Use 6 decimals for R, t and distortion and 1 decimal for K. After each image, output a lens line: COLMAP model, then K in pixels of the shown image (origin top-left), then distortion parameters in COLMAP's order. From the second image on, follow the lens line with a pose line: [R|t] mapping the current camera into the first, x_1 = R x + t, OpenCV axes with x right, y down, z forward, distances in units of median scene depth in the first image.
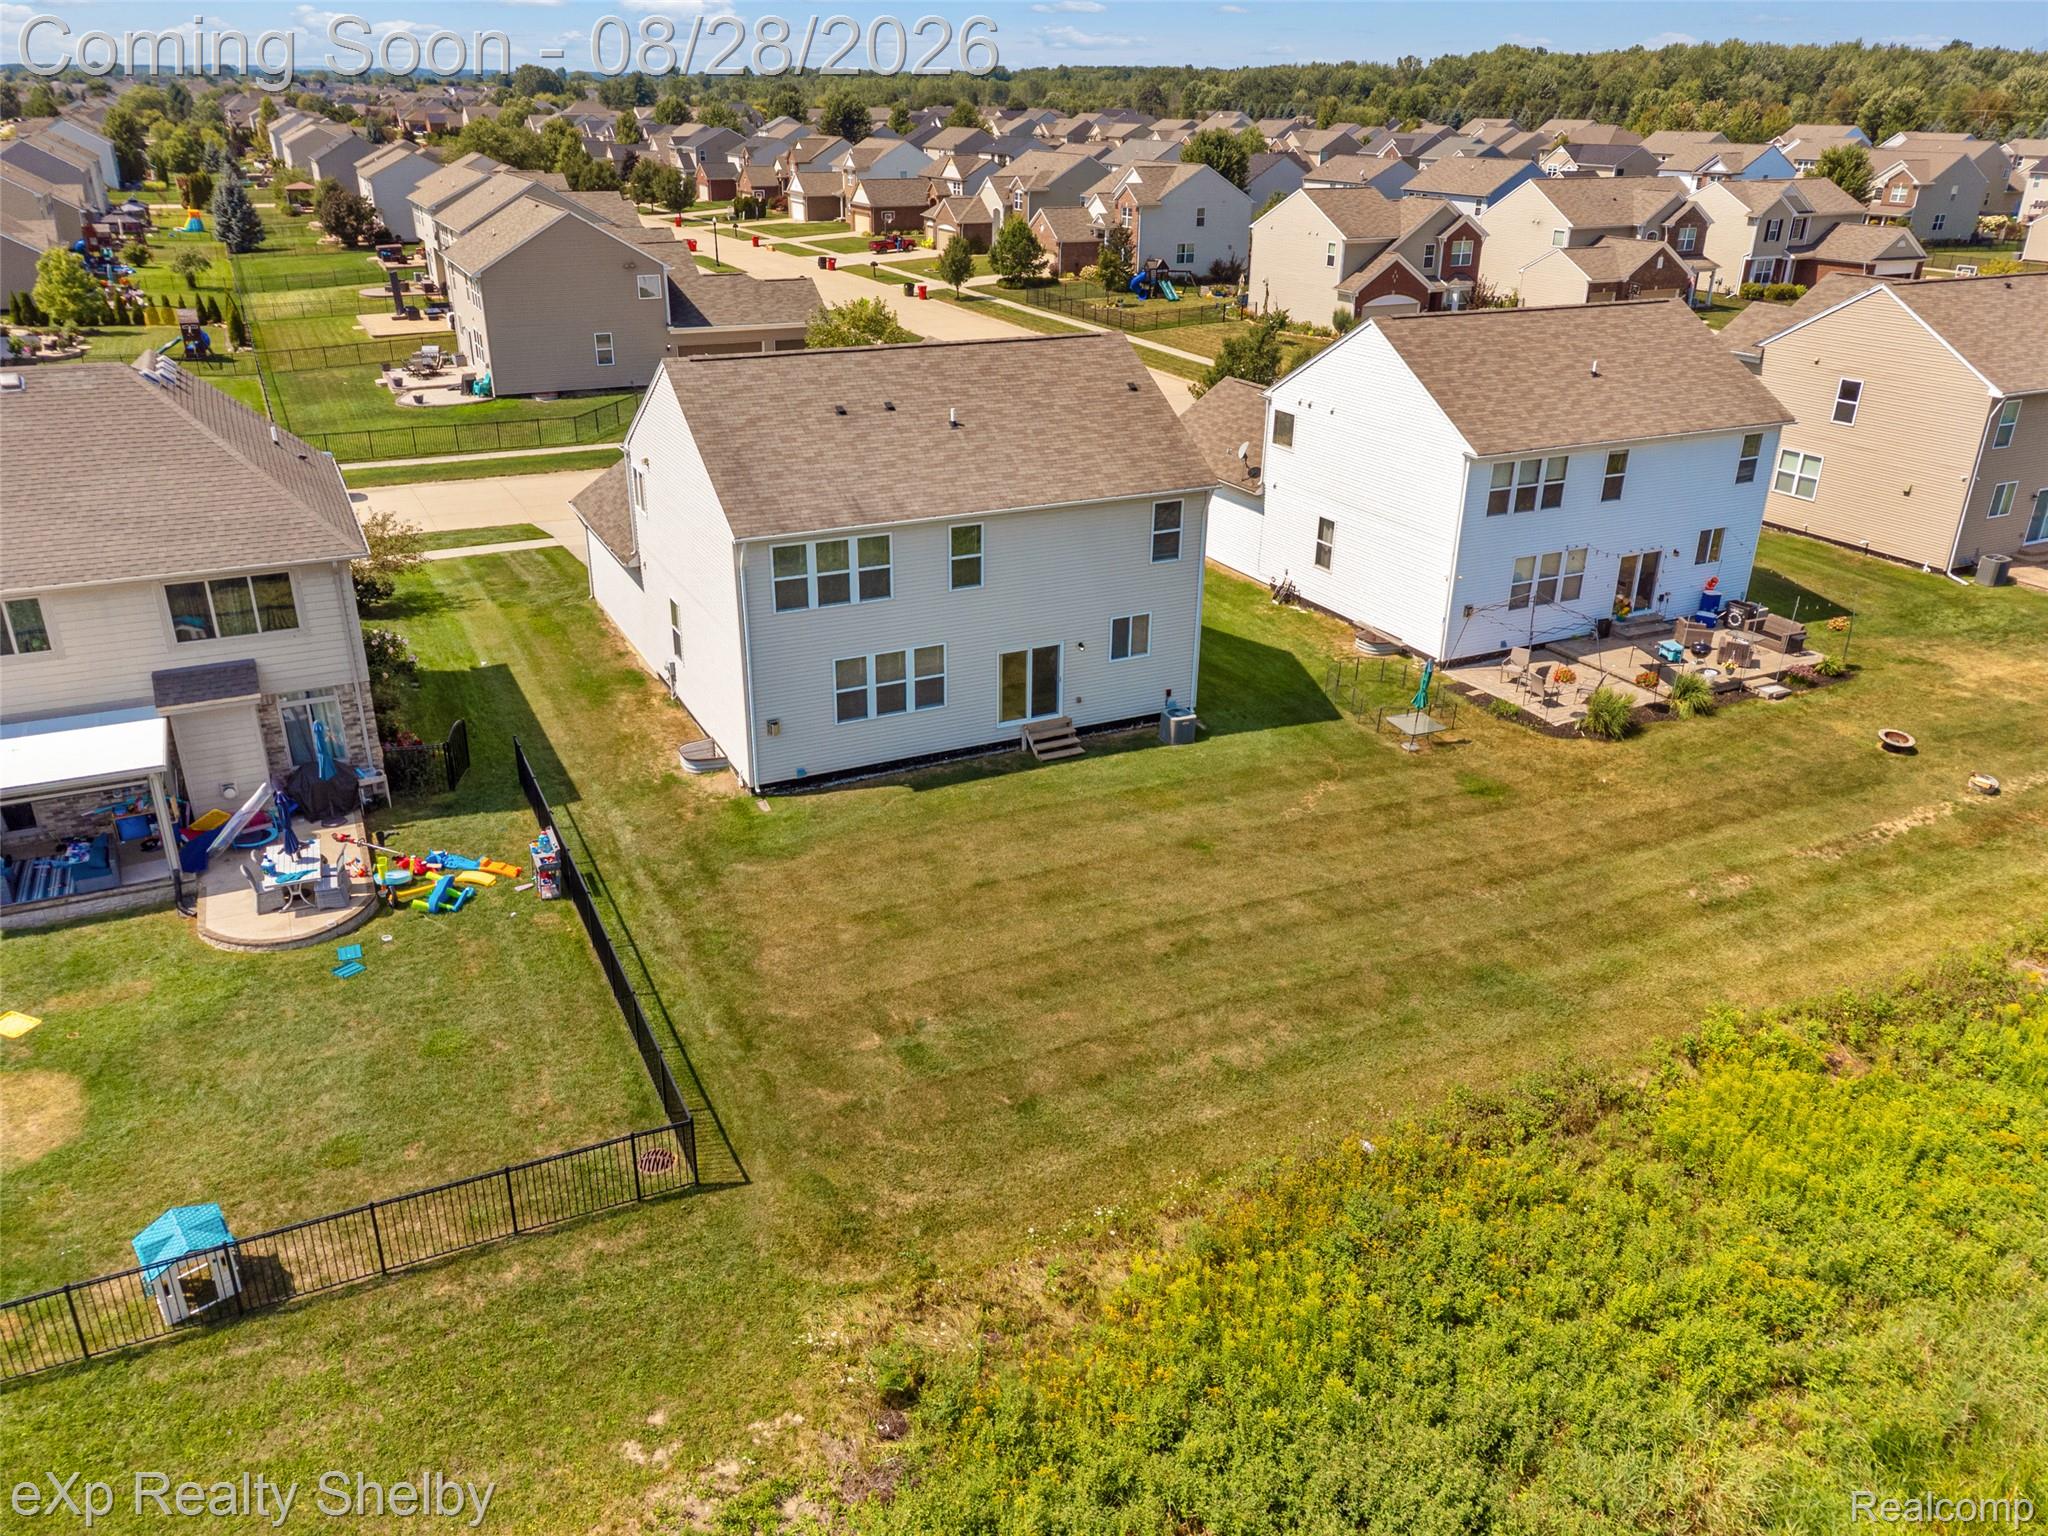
lens RADIAL K [[1509.4, 0, 1024.0], [0, 1509.4, 768.0], [0, 0, 1]] dist [0.004483, -0.003988]
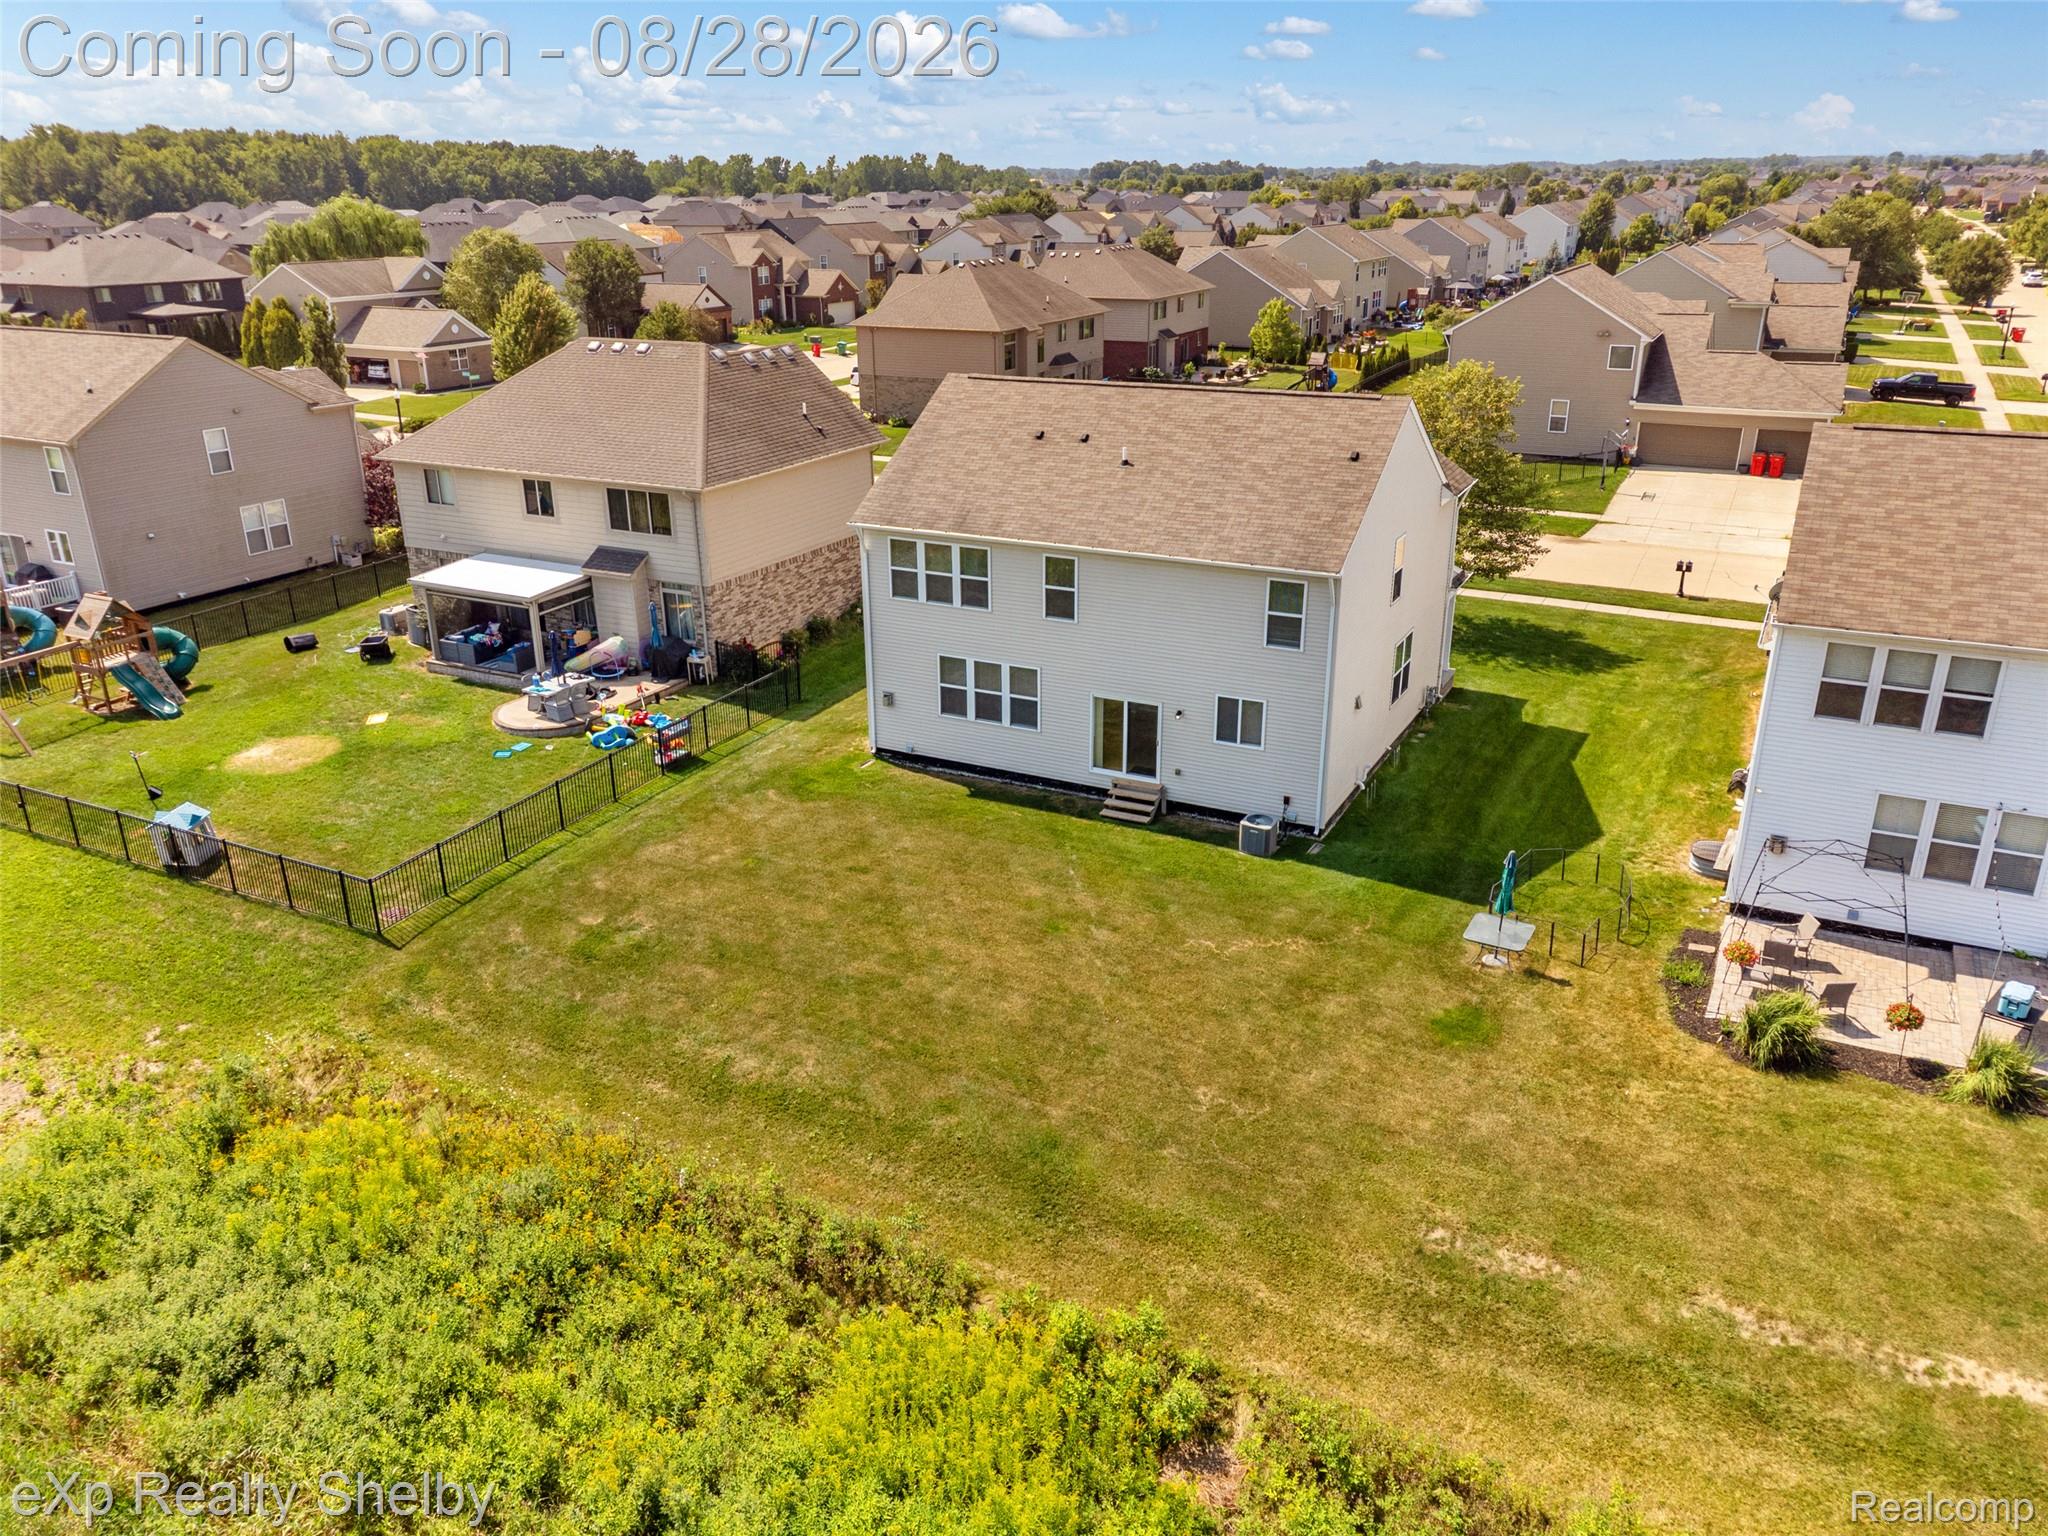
lens RADIAL K [[1509.4, 0, 1024.0], [0, 1509.4, 768.0], [0, 0, 1]] dist [0.004483, -0.003988]
pose [[0.597239, 0.277582, -0.752498, 0.708498], [-0.312484, 0.944599, 0.100433, -0.115887], [0.738687, 0.175161, 0.650891, 0.335866]]
